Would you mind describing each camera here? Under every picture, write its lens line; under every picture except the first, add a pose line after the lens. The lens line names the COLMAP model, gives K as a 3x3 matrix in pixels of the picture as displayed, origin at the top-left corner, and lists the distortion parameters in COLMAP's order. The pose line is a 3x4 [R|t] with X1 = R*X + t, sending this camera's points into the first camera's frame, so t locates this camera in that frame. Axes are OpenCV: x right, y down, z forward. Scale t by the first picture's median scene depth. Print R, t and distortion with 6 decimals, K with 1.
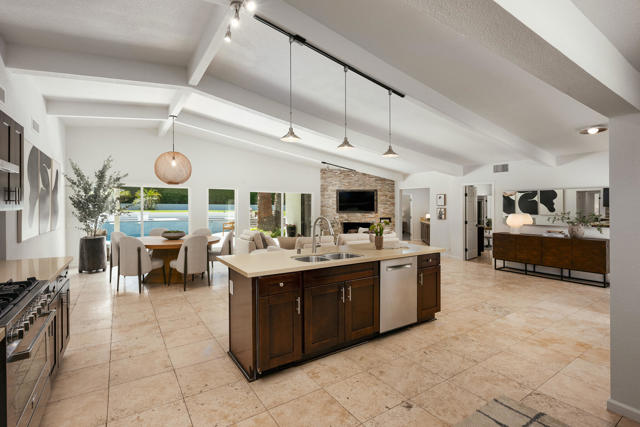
lens RADIAL K [[296.5, 0, 318.8], [0, 296.5, 209.7], [0, 0, 1]] dist [0.000089, -0.000081]
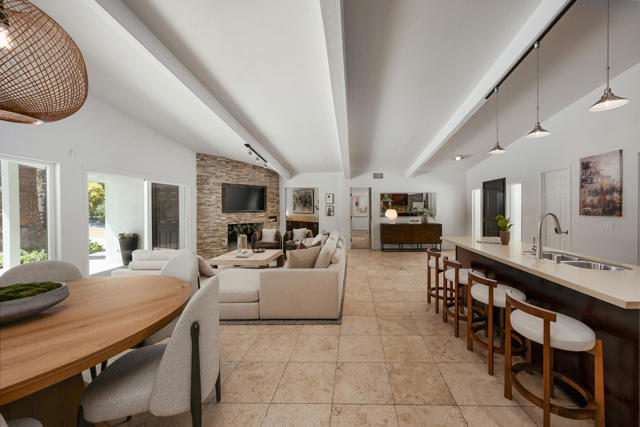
lens RADIAL K [[244.5, 0, 319.8], [0, 244.5, 210.0], [0, 0, 1]] dist [0.001077, 0.000043]
pose [[0.575771, -0.018516, 0.817401, -0.327402], [0.012700, 0.999825, 0.013702, -0.002605], [-0.817512, 0.002492, 0.575906, 0.427260]]
